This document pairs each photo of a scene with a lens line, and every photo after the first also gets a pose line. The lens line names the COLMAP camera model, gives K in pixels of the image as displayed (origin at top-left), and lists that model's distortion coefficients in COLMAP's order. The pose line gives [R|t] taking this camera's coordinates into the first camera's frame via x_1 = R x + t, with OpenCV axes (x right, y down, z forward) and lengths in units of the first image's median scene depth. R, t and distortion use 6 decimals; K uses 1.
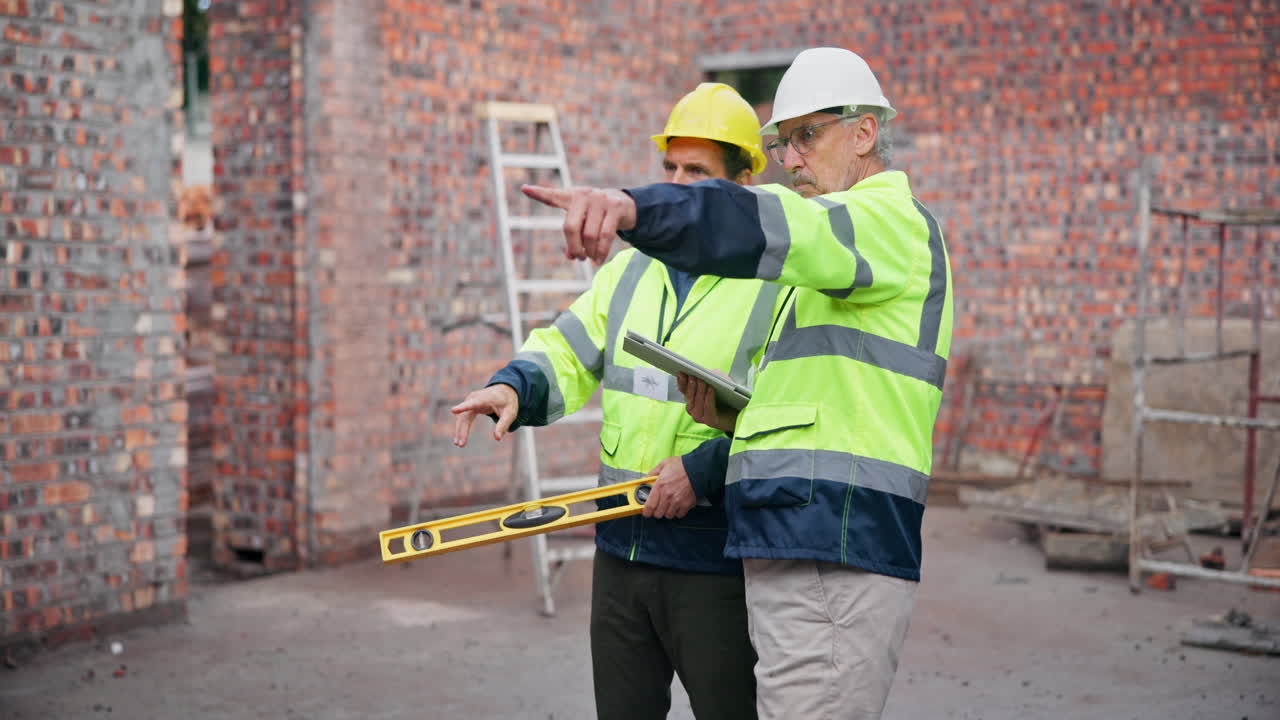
lens RADIAL K [[1680.0, 0, 640.0], [0, 1680.0, 360.0], [0, 0, 1]] dist [0.063410, -0.024633]
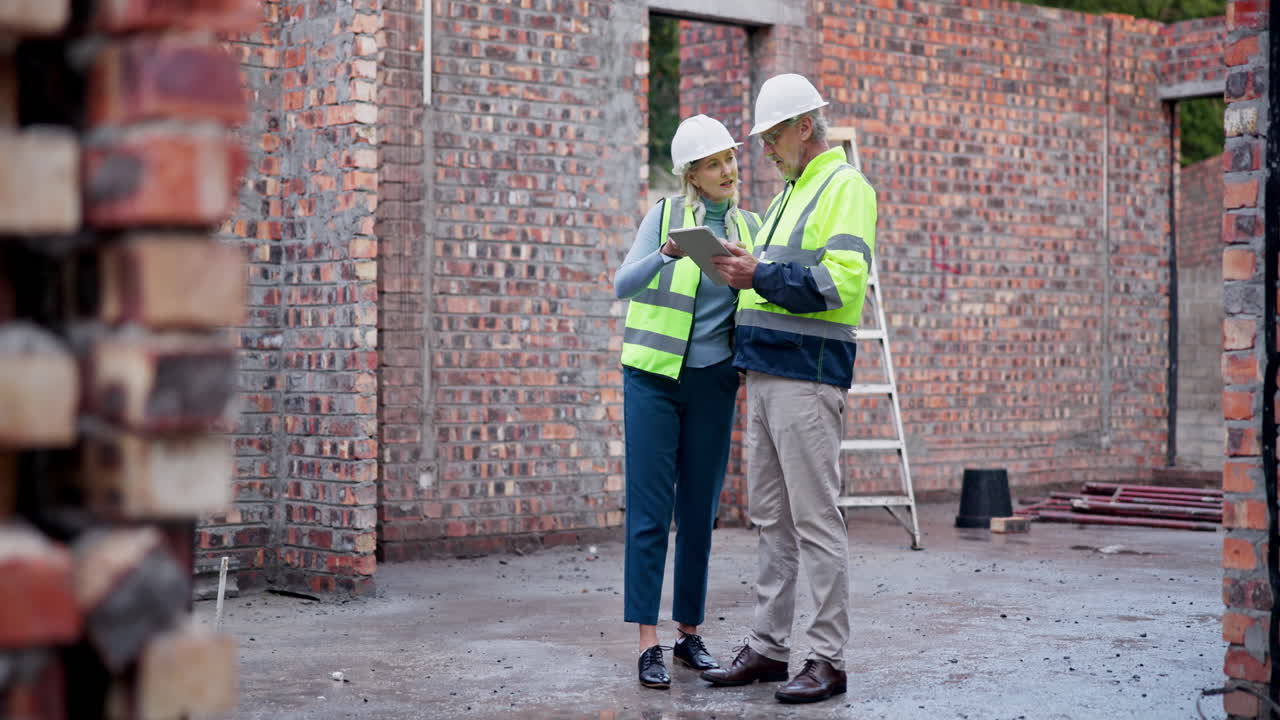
lens RADIAL K [[1680.0, 0, 640.0], [0, 1680.0, 360.0], [0, 0, 1]] dist [0.063410, -0.024633]
pose [[0.959274, 0.009132, -0.282329, 0.099108], [-0.015810, 0.999646, -0.021384, 0.048282], [0.282033, 0.024976, 0.959079, -0.263435]]
